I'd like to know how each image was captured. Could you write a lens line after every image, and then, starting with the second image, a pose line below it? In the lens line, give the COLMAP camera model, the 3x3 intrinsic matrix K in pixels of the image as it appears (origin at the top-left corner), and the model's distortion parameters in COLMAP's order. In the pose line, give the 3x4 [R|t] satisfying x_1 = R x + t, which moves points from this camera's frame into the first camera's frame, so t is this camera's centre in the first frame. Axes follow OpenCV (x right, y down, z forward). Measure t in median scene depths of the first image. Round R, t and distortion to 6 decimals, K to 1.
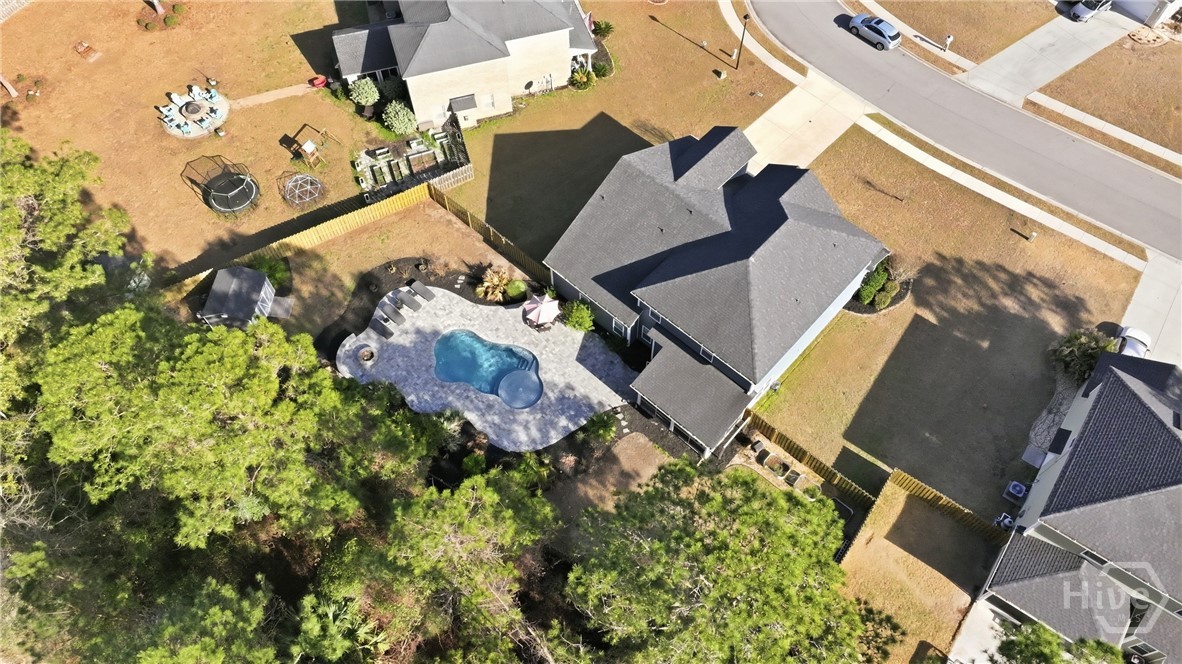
lens RADIAL K [[829.7, 0, 591.0], [0, 829.7, 332.0], [0, 0, 1]] dist [-0.002467, 0.000692]
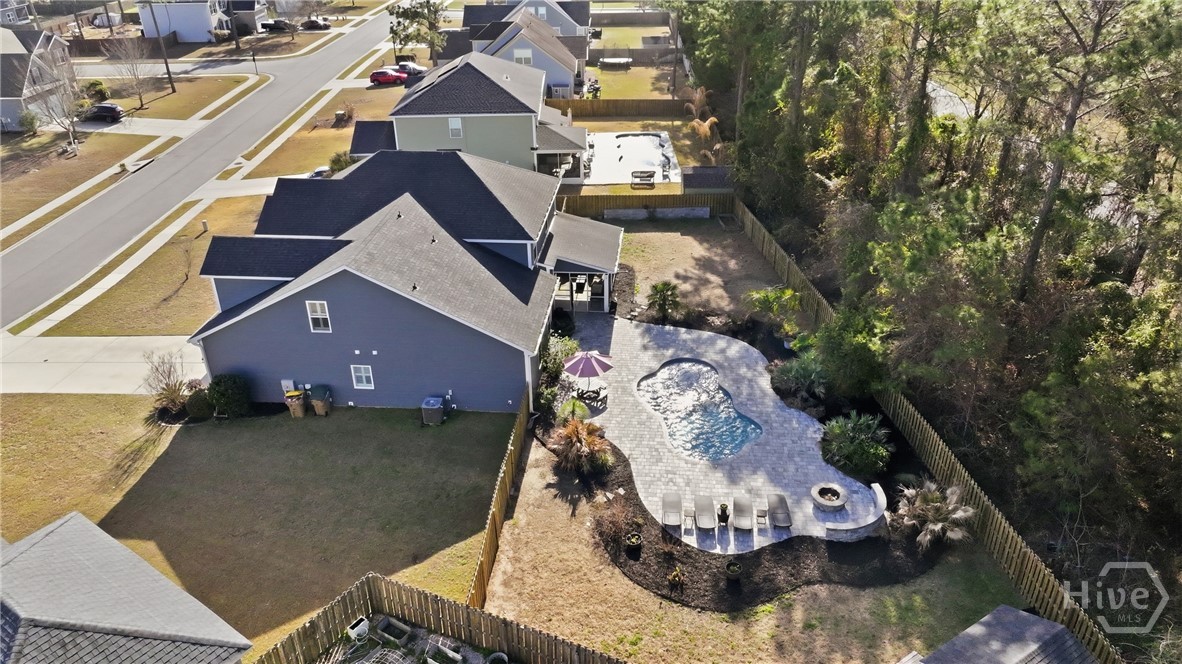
lens RADIAL K [[829.7, 0, 591.0], [0, 829.7, 332.0], [0, 0, 1]] dist [-0.002467, 0.000692]
pose [[-0.605405, -0.371587, 0.703852, -0.511355], [0.687415, 0.201632, 0.697714, -0.489255], [-0.401181, 0.906238, 0.133365, 0.852412]]
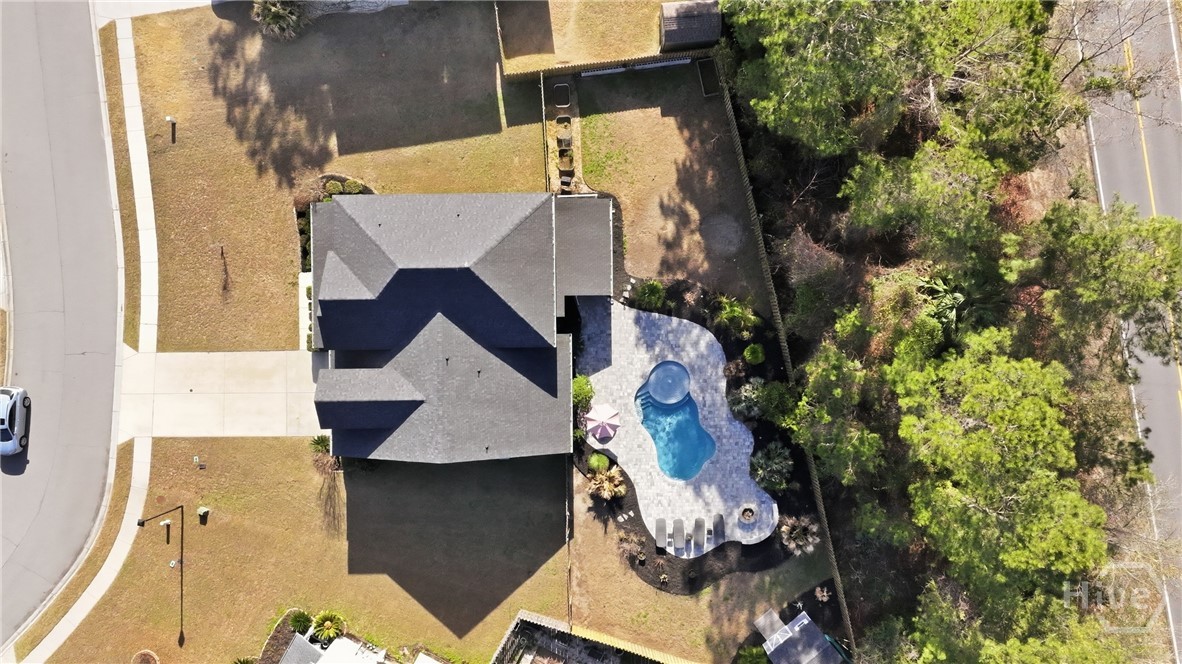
lens RADIAL K [[829.7, 0, 591.0], [0, 829.7, 332.0], [0, 0, 1]] dist [-0.002467, 0.000692]
pose [[-0.686146, -0.727449, 0.004666, 0.023715], [0.623224, -0.584506, 0.519562, -0.477884], [-0.375227, 0.359404, 0.854420, 0.105272]]
